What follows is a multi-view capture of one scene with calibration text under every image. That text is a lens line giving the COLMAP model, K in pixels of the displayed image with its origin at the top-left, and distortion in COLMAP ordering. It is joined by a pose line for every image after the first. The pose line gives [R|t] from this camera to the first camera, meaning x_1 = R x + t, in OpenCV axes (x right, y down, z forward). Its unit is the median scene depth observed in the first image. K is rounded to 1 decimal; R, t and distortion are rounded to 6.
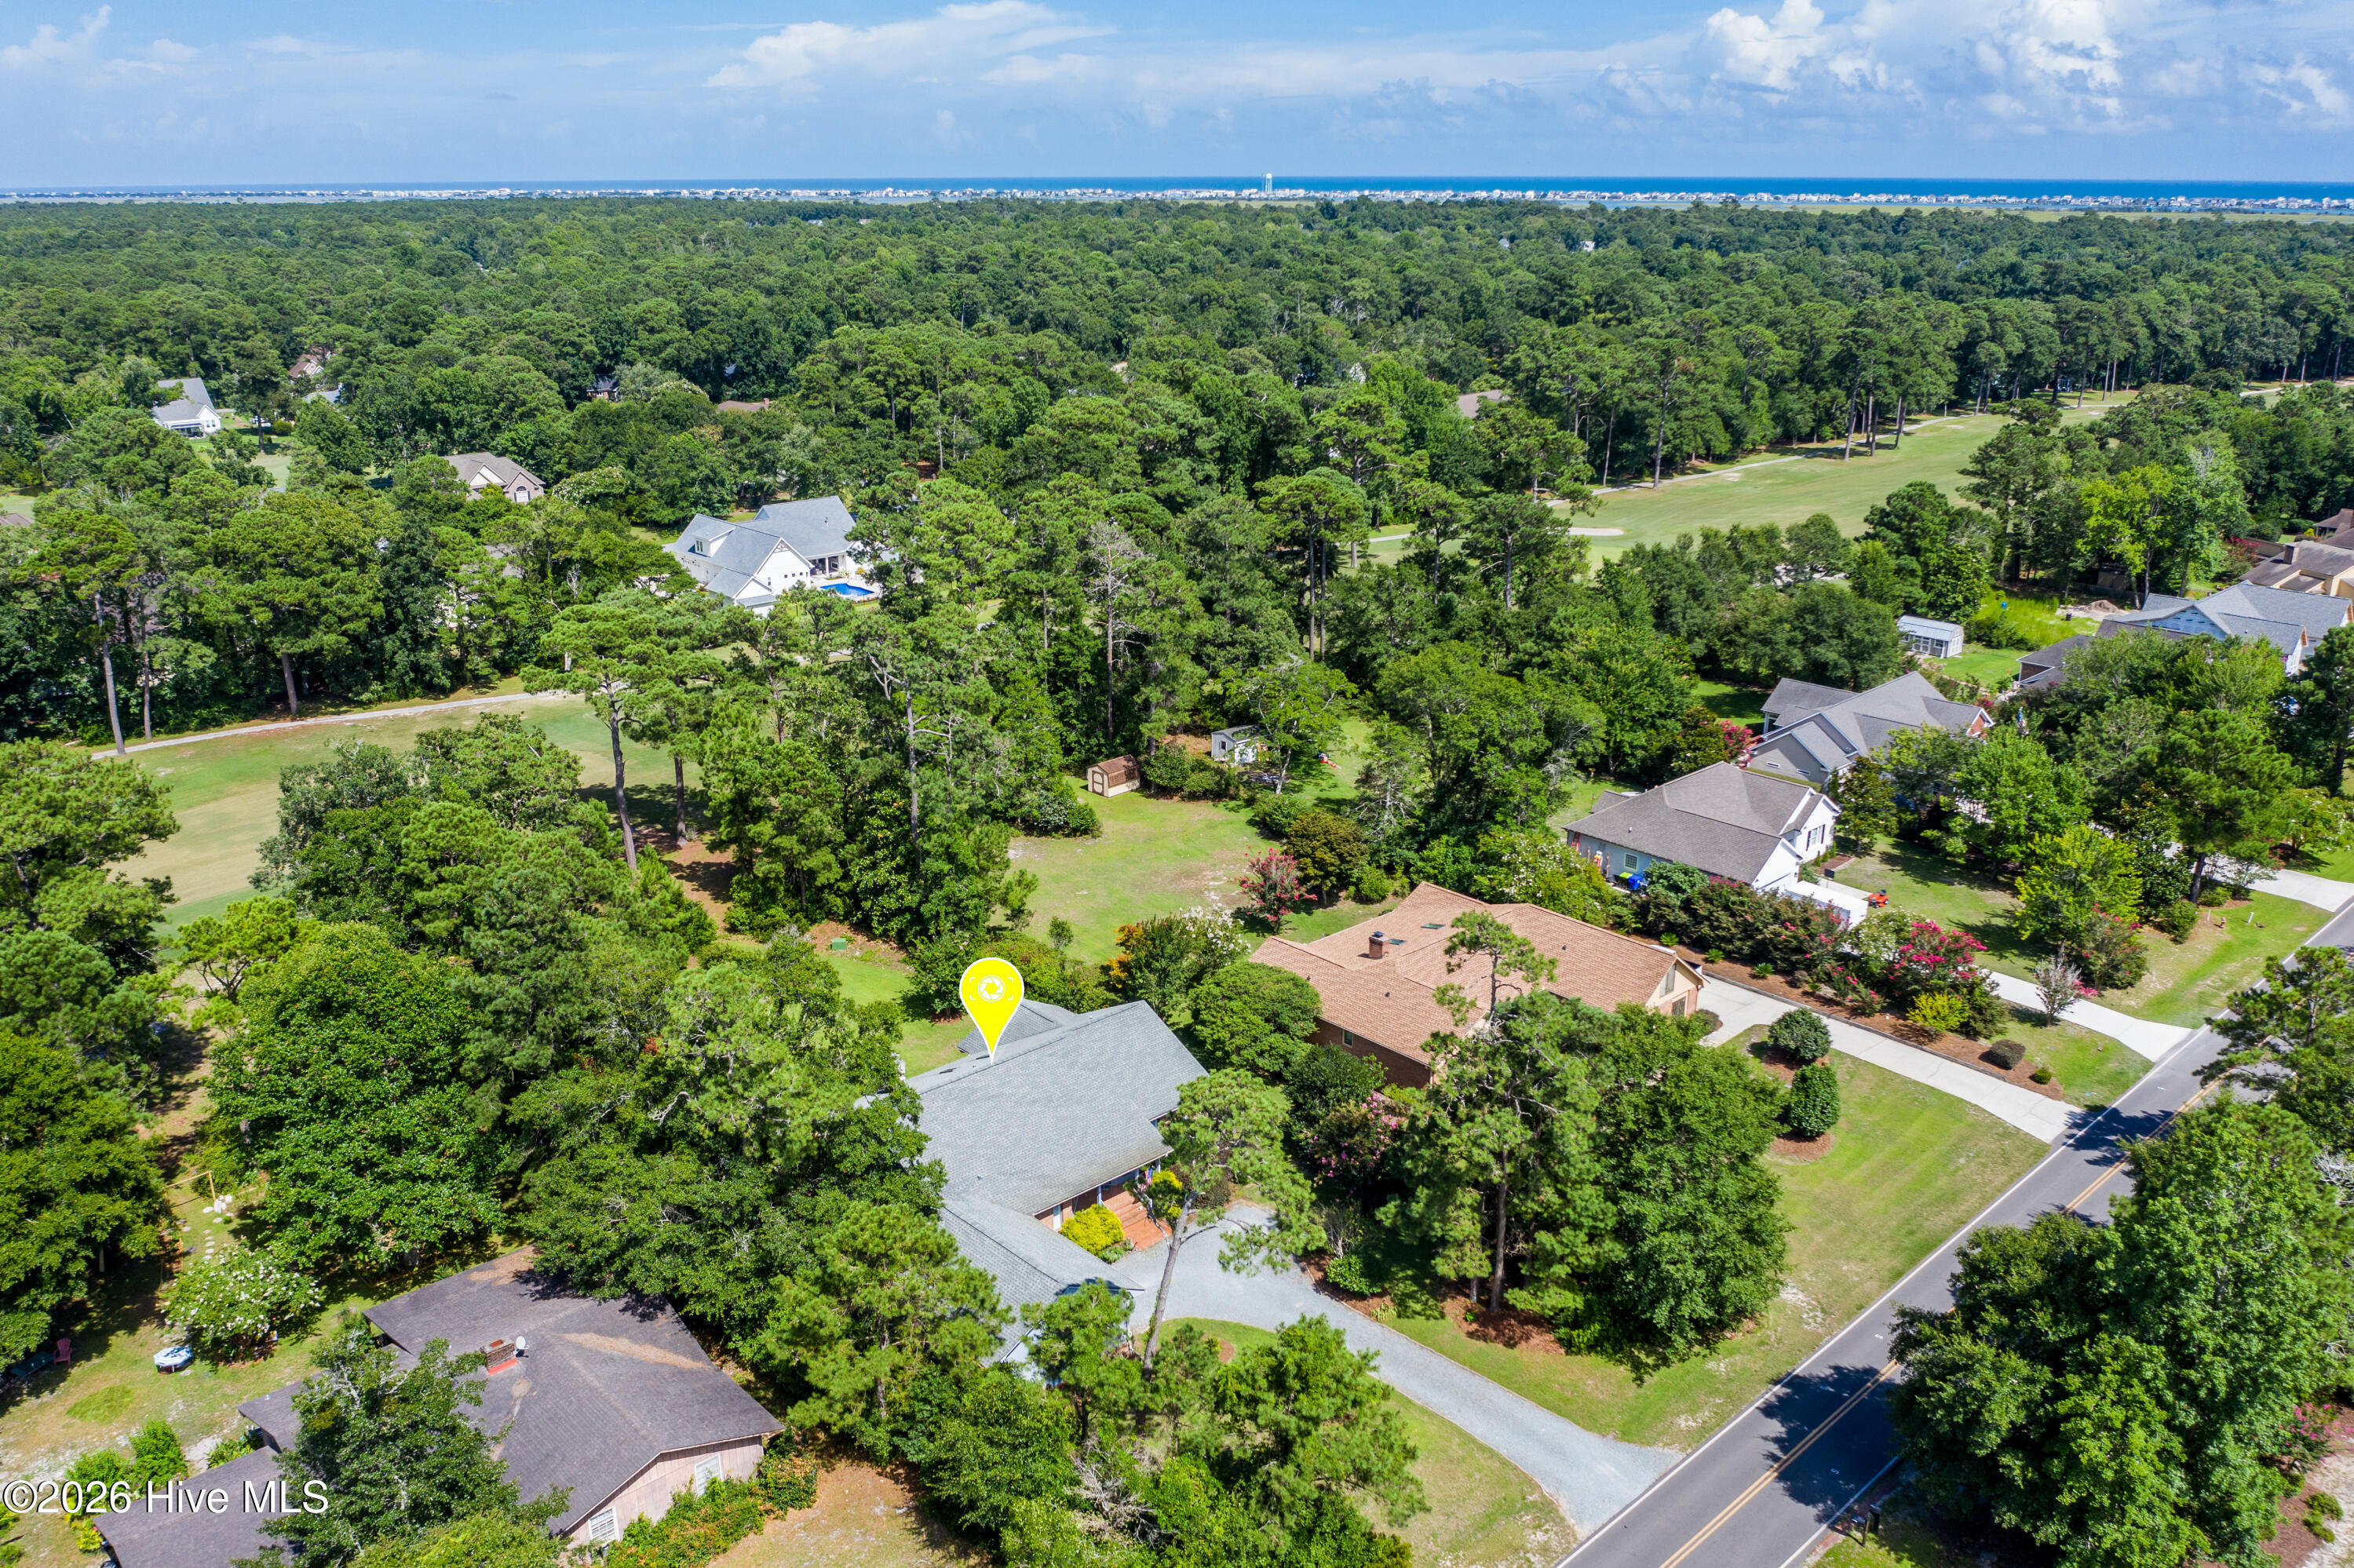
lens RADIAL K [[1845.0, 0, 1177.0], [0, 1845.0, 784.0], [0, 0, 1]] dist [-0.026884, -0.006859]
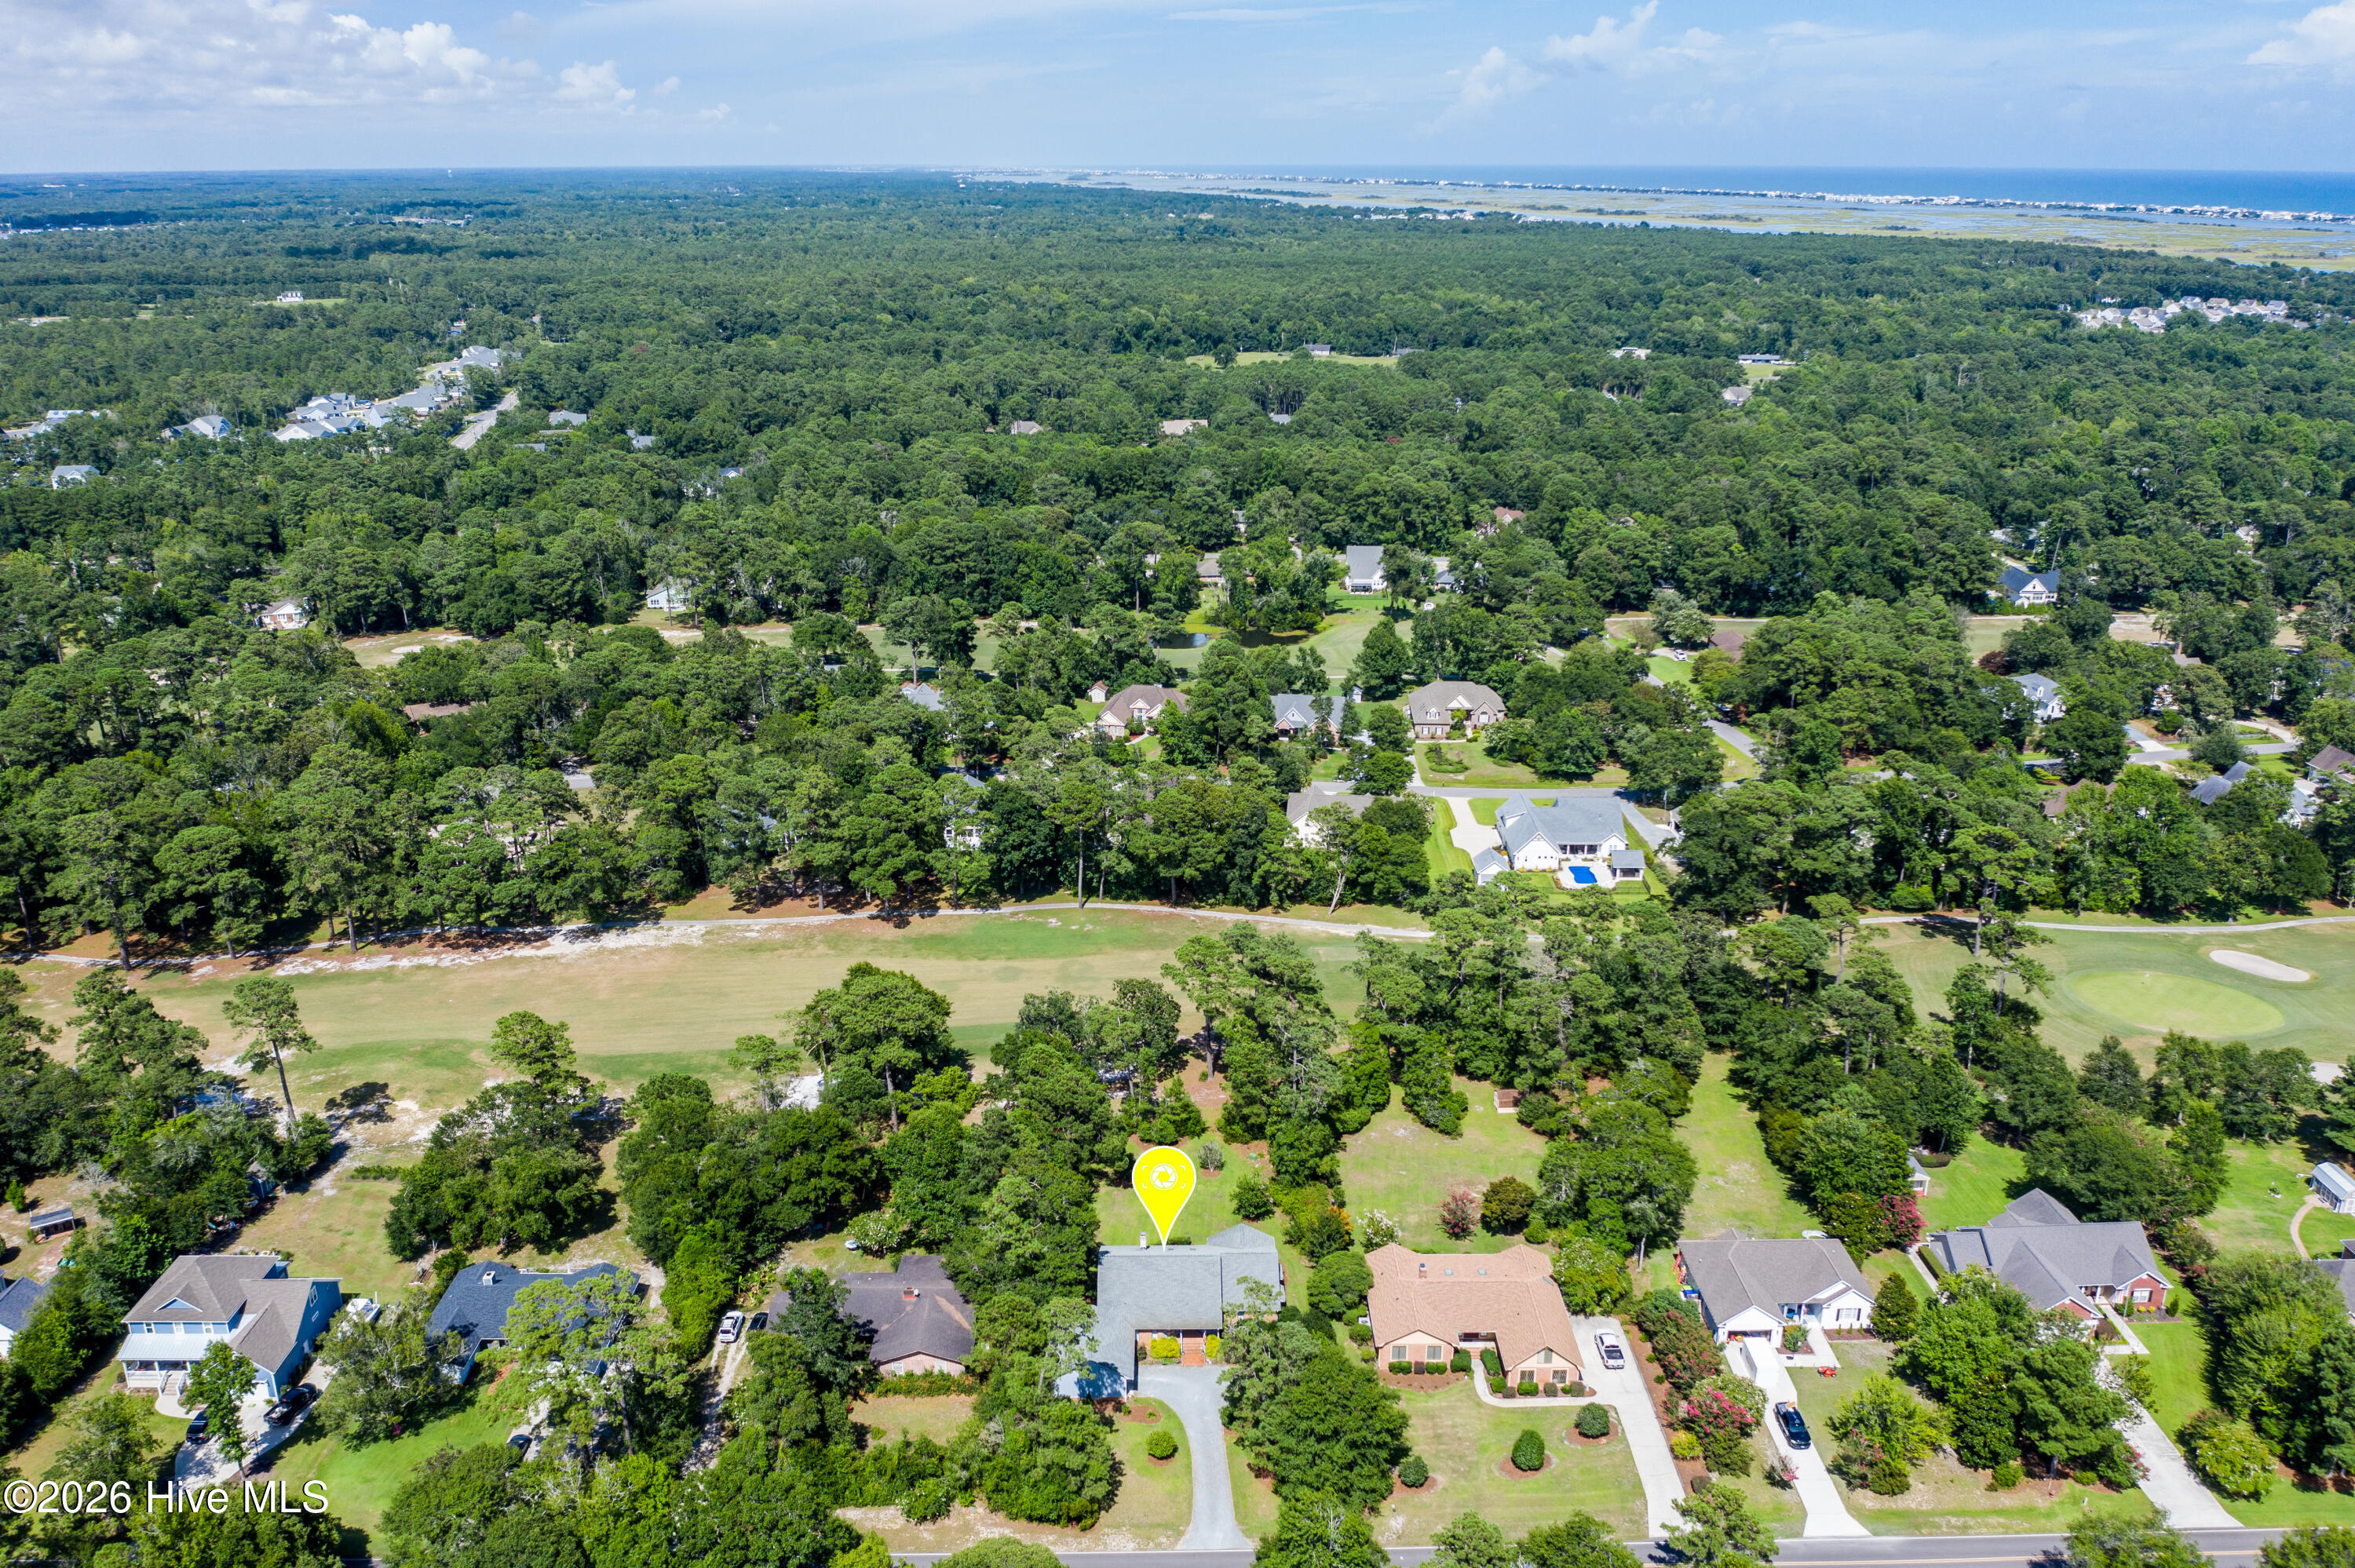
lens RADIAL K [[1845.7, 0, 1177.5], [0, 1845.7, 784.0], [0, 0, 1]] dist [-0.026884, -0.006859]
pose [[0.740814, 0.219320, -0.634897, 0.628659], [-0.211960, 0.973229, 0.088874, -0.313911], [0.637392, 0.068734, 0.767468, -0.363376]]
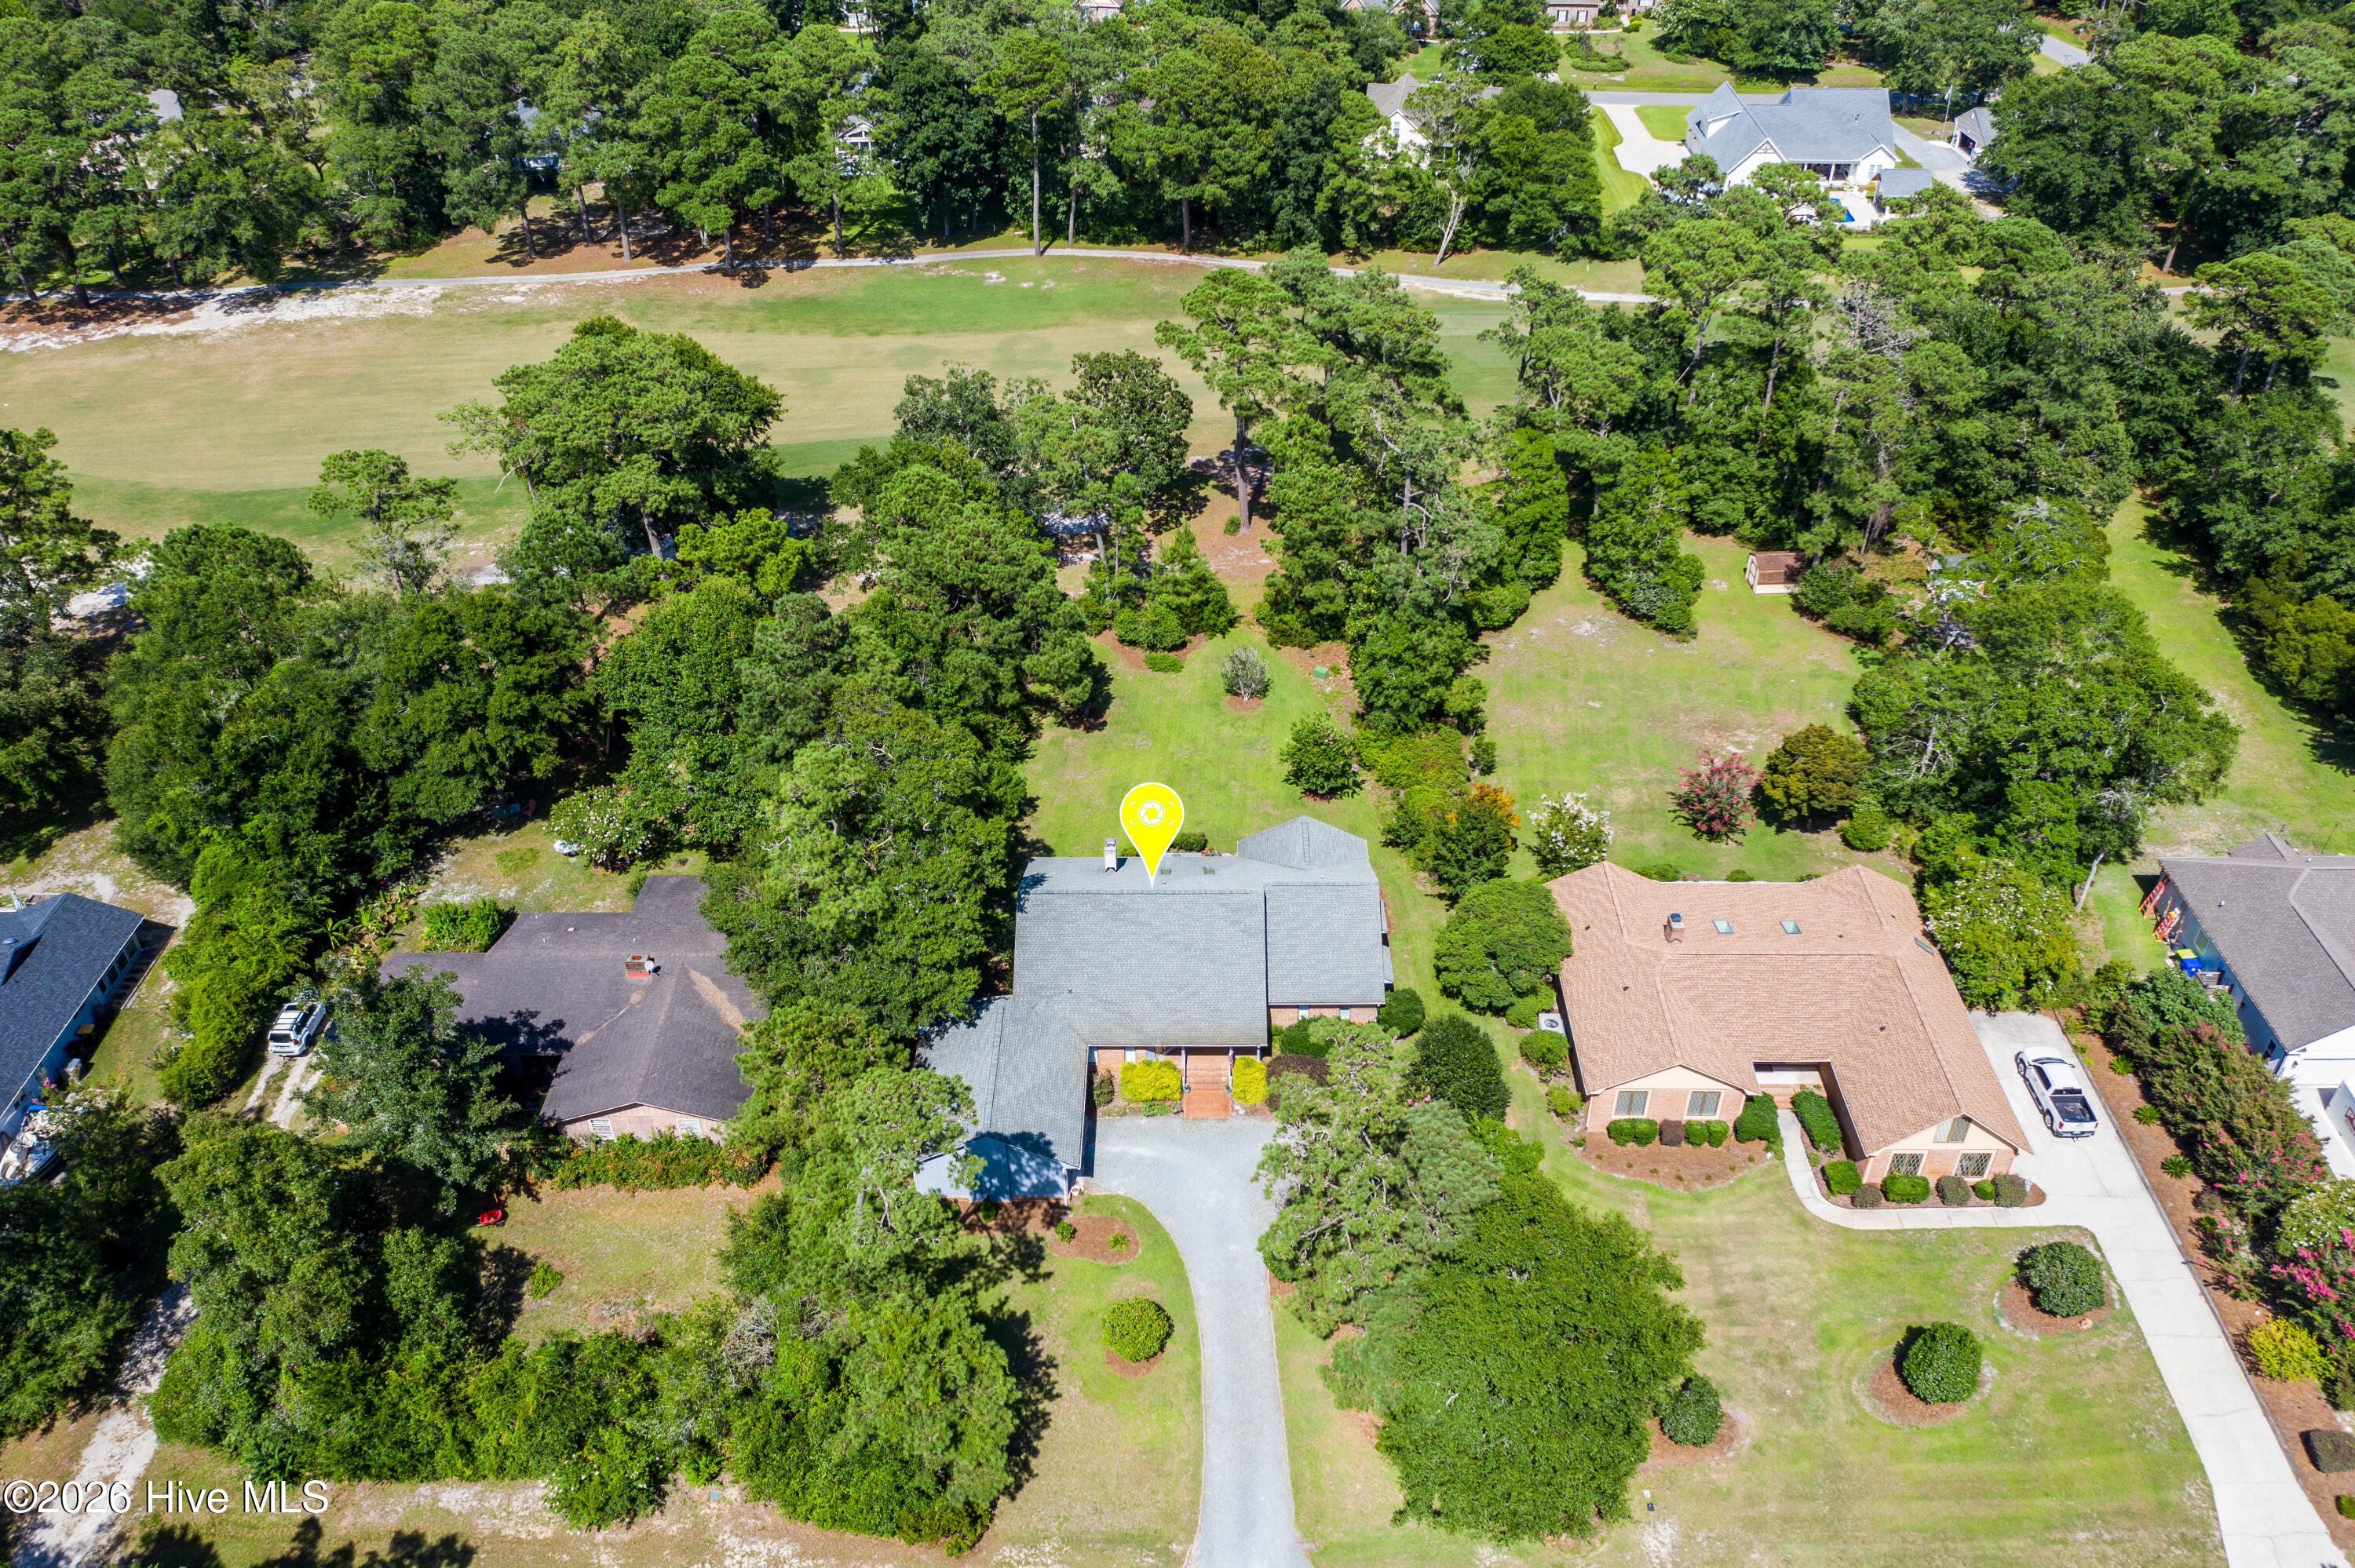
lens RADIAL K [[1845.7, 0, 1177.5], [0, 1845.7, 784.0], [0, 0, 1]] dist [-0.026884, -0.006859]
pose [[0.730853, 0.401317, -0.552085, 0.256933], [-0.209769, 0.901797, 0.377834, -0.167937], [0.649501, -0.160331, 0.743265, 0.131243]]
